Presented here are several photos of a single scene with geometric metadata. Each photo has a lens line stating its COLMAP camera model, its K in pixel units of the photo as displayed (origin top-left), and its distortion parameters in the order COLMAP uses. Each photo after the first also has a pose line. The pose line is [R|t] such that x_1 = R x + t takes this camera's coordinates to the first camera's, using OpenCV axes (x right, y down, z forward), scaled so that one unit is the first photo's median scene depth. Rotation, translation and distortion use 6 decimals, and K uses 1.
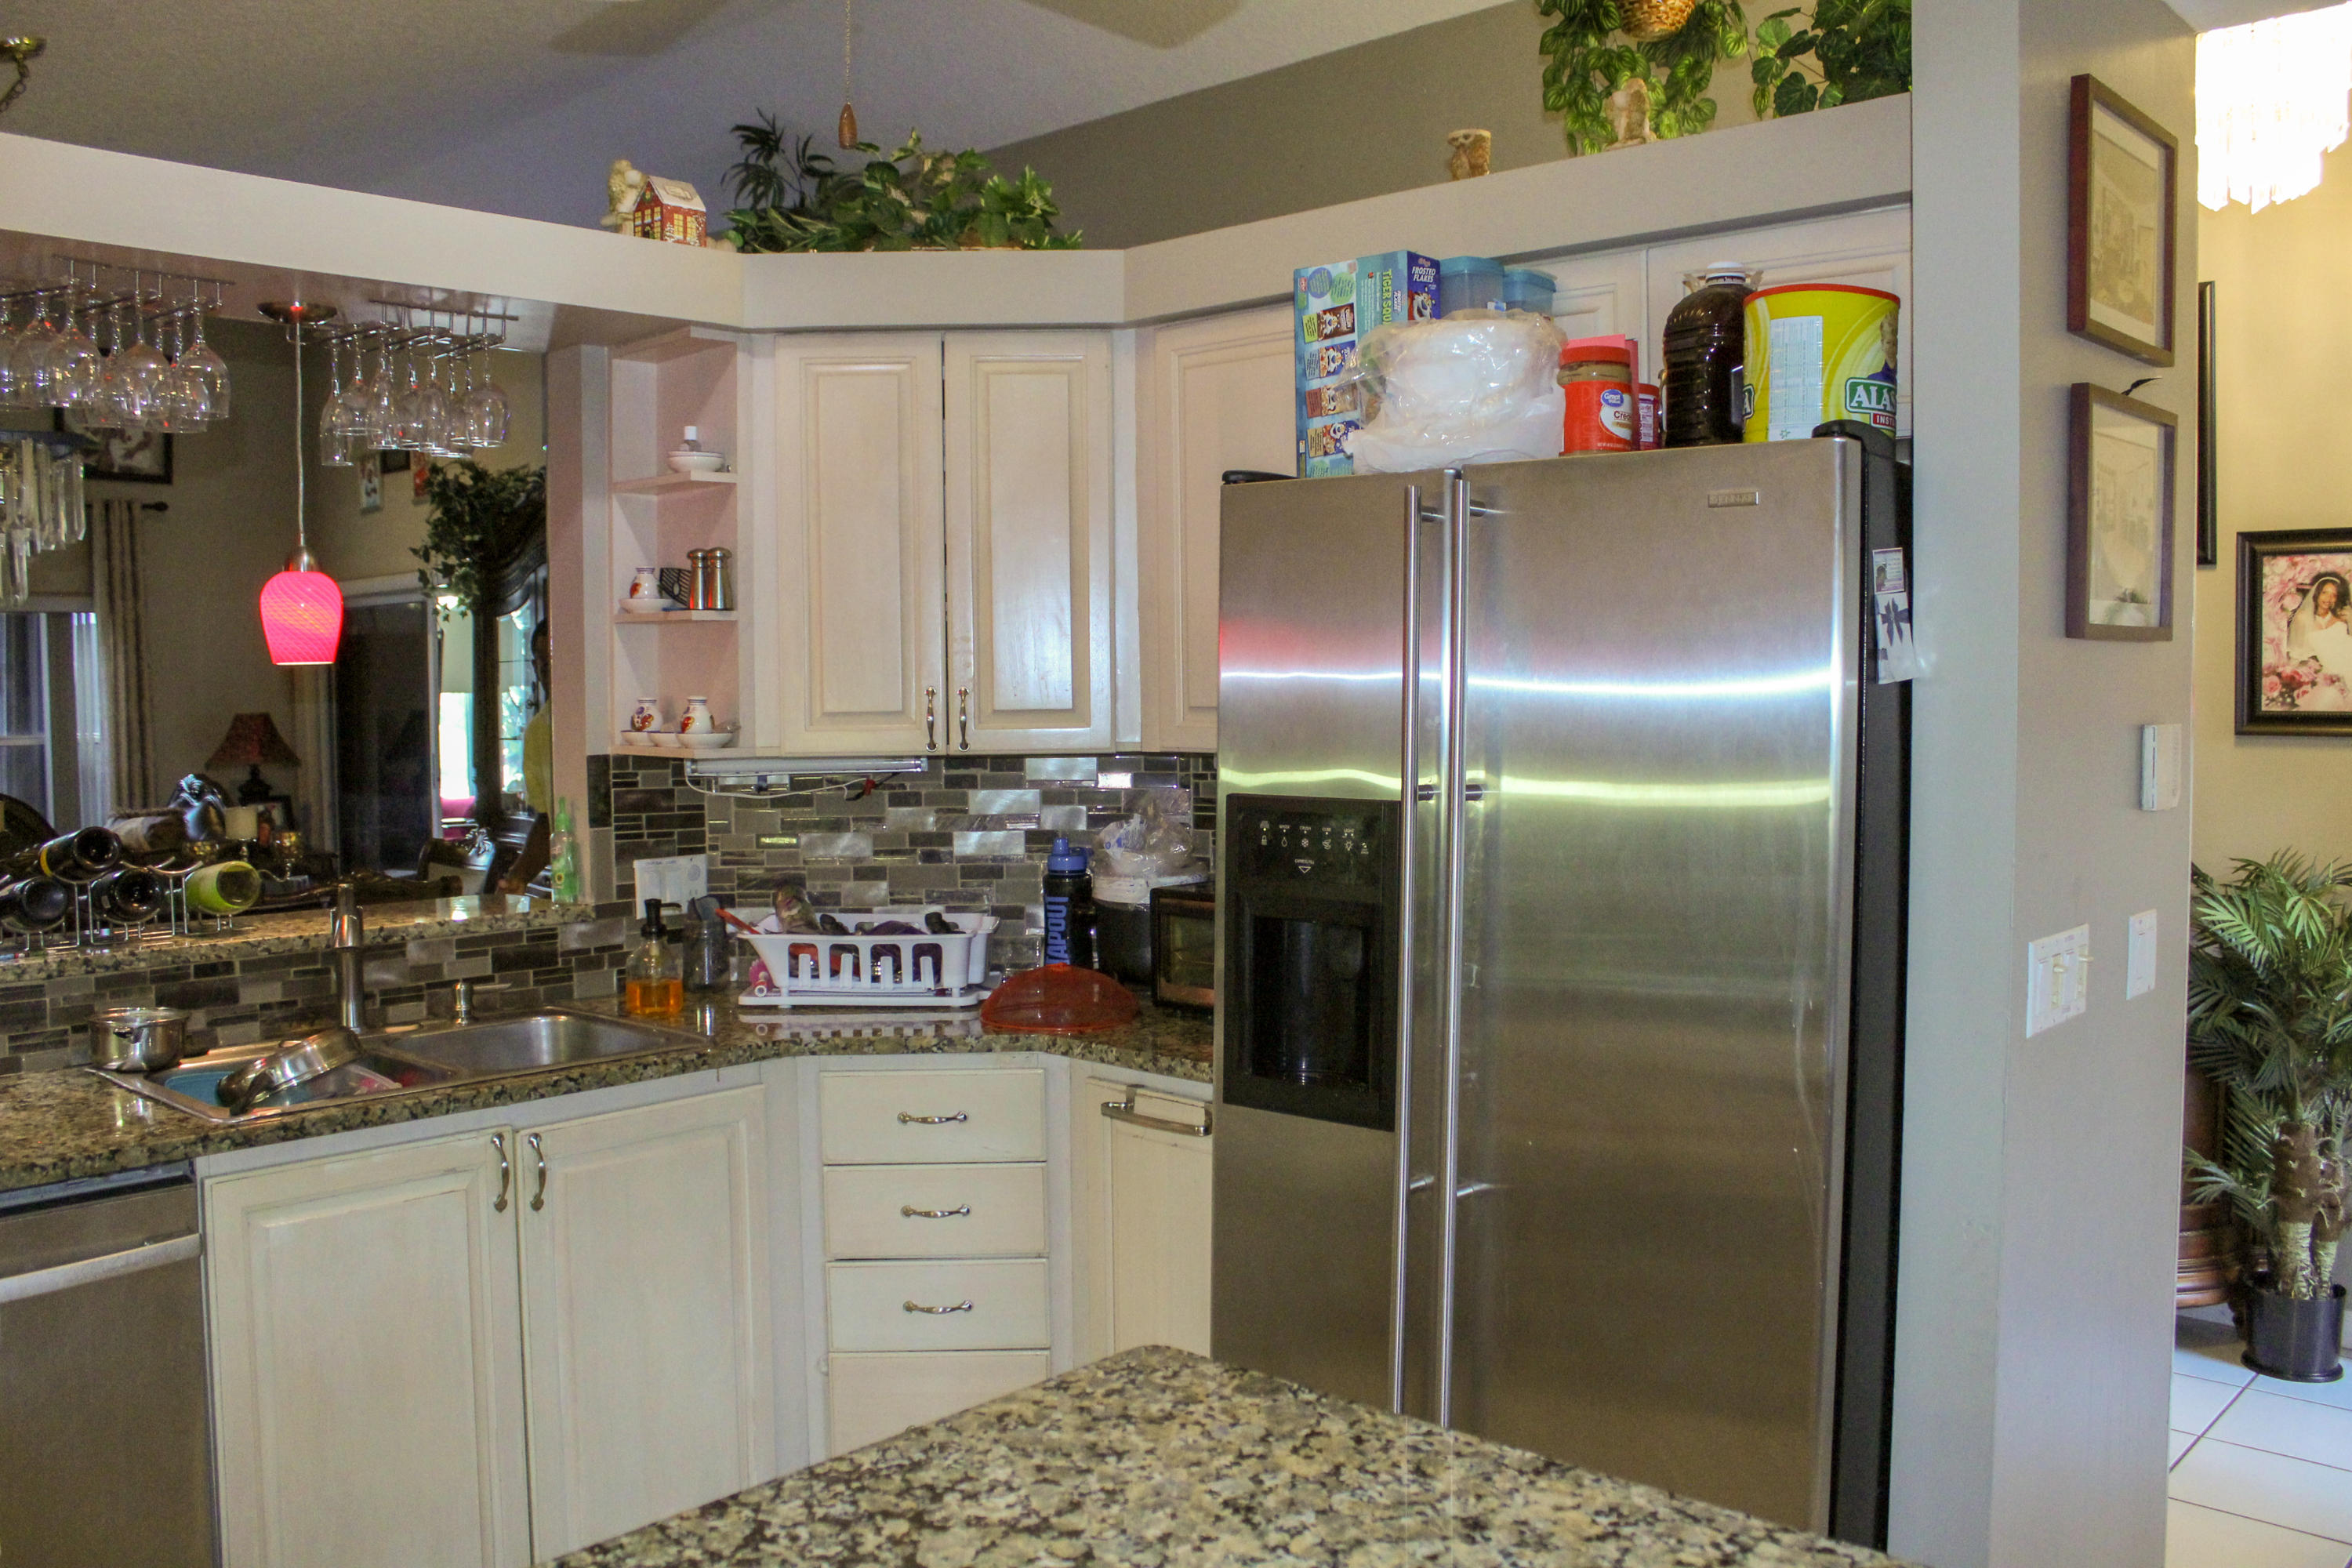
lens RADIAL K [[1955.0, 0, 1178.1], [0, 1955.0, 789.2], [0, 0, 1]] dist [-0.113443, 0.004719]
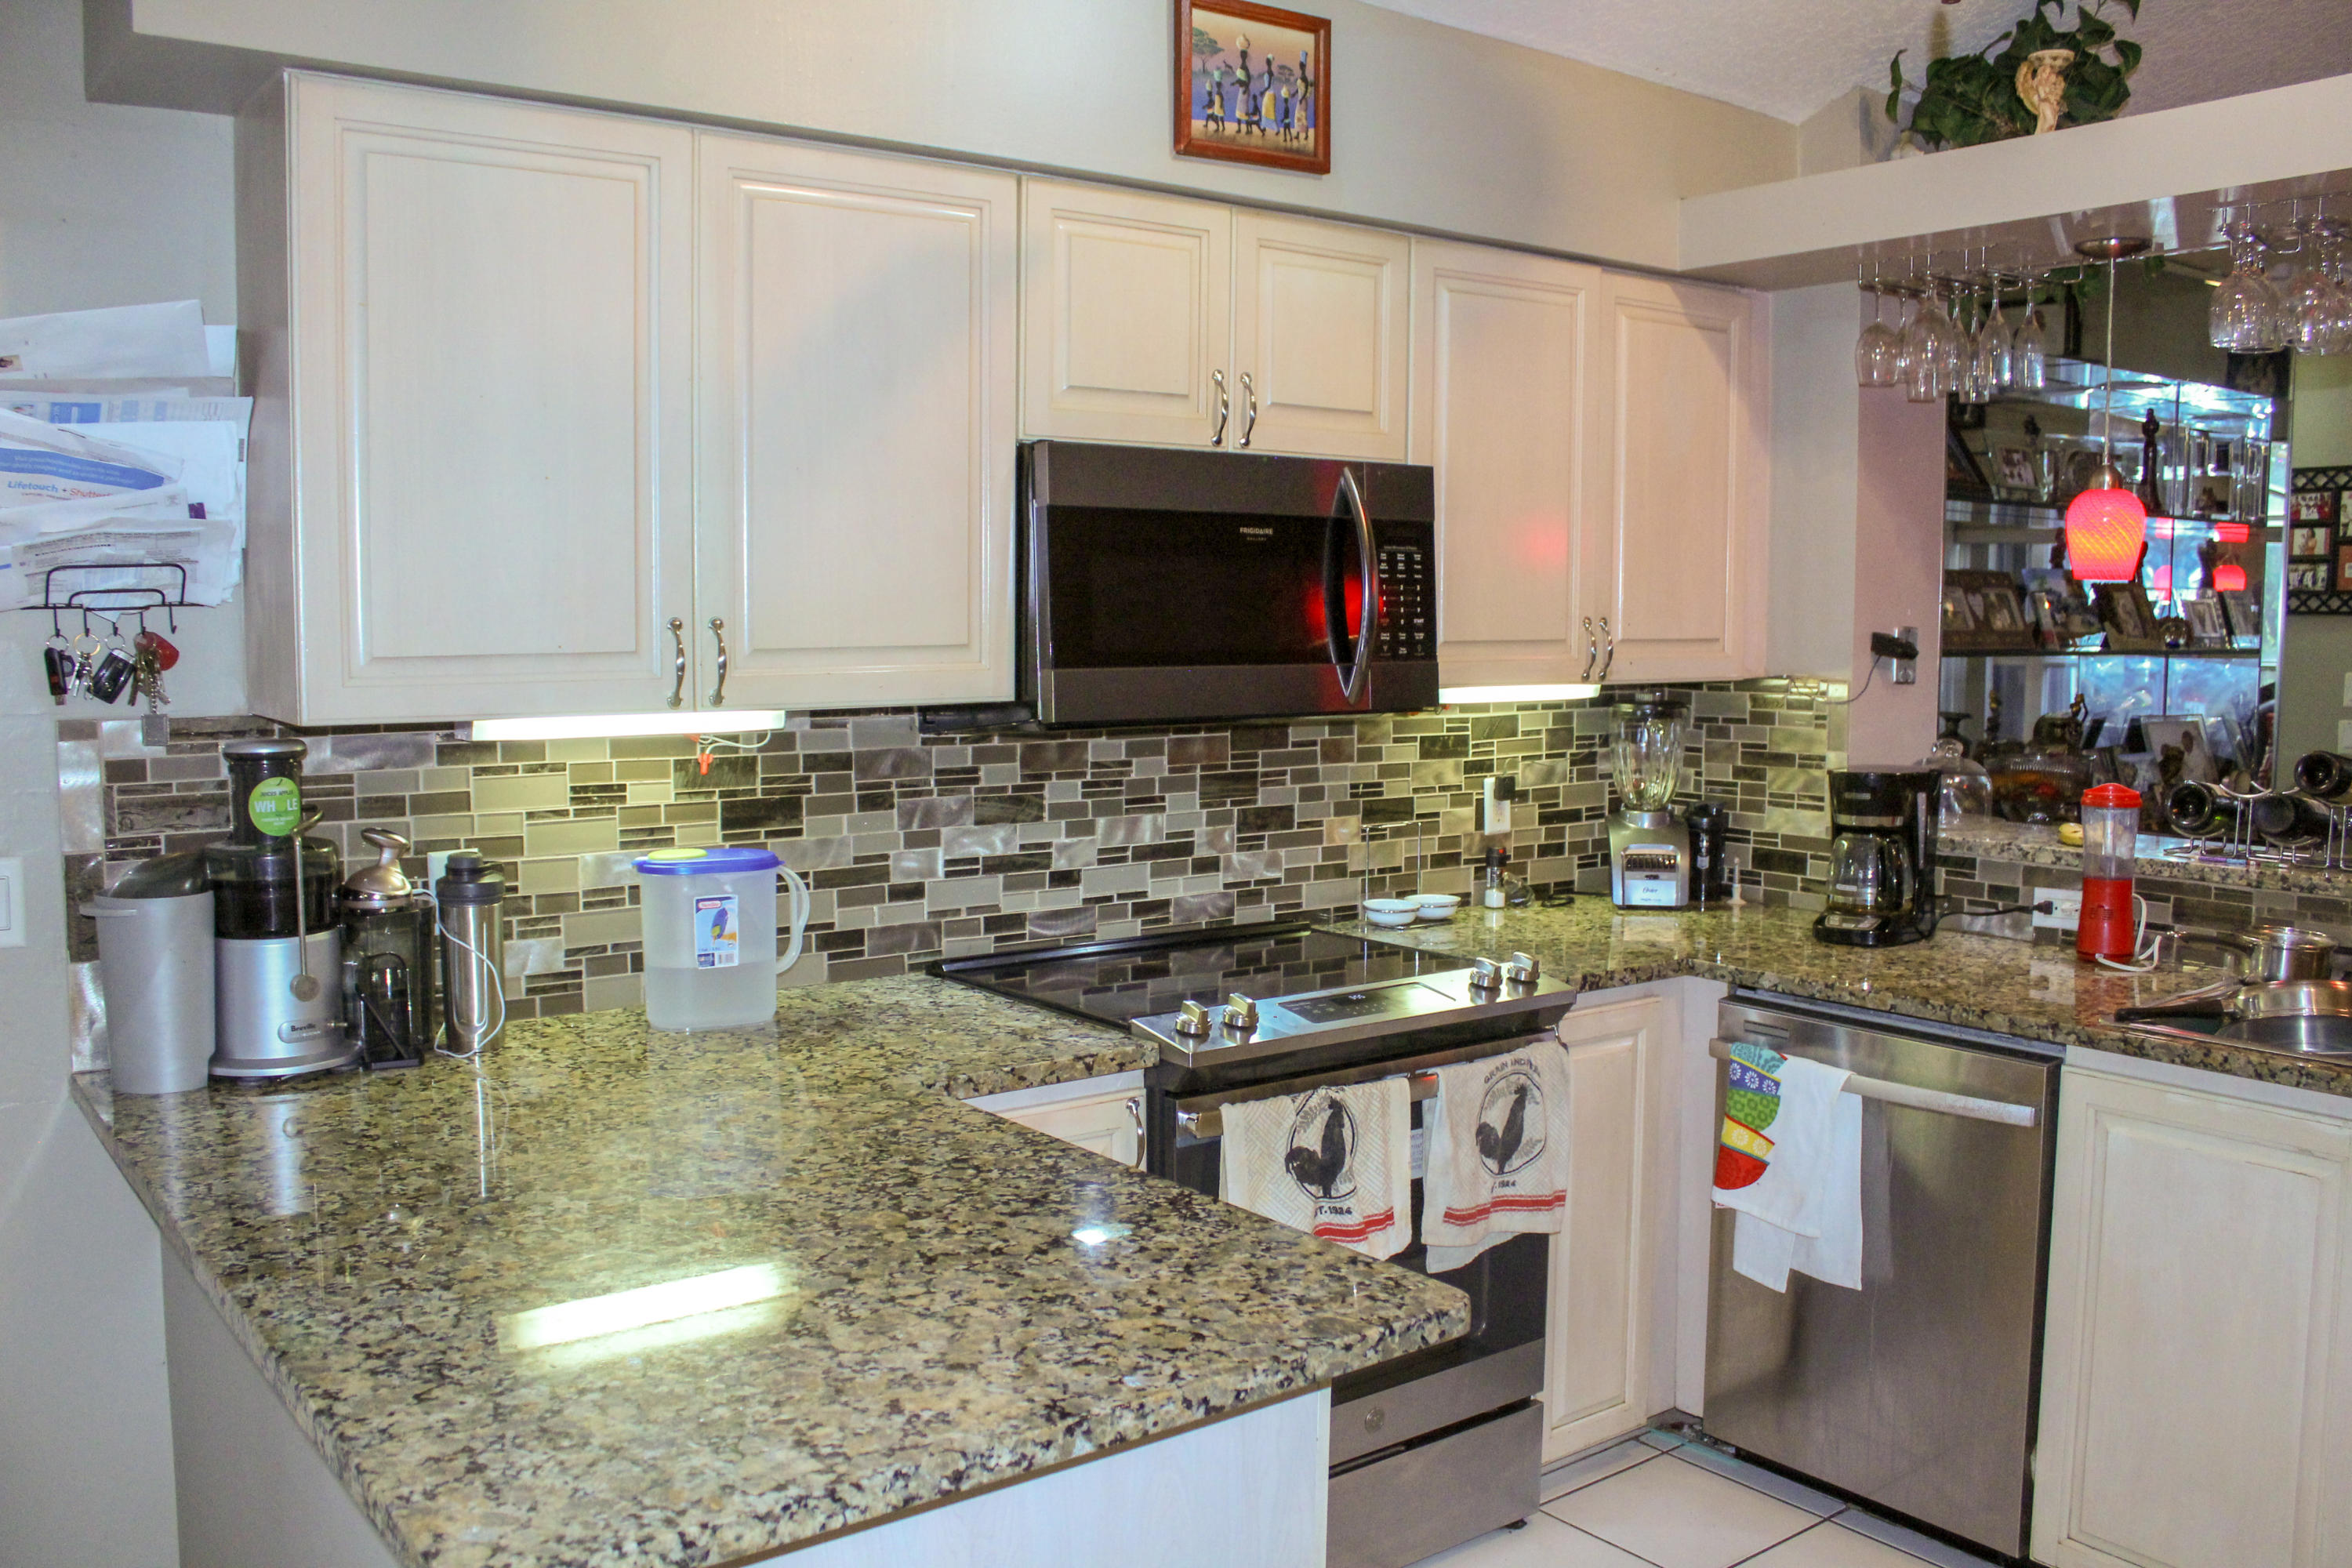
lens RADIAL K [[1955.0, 0, 1177.9], [0, 1955.0, 781.9], [0, 0, 1]] dist [-0.113443, 0.004719]
pose [[-0.167009, 0.098233, -0.981049, 1.101431], [-0.062171, 0.991995, 0.109913, -0.076281], [0.983993, 0.079349, -0.159565, 1.173666]]
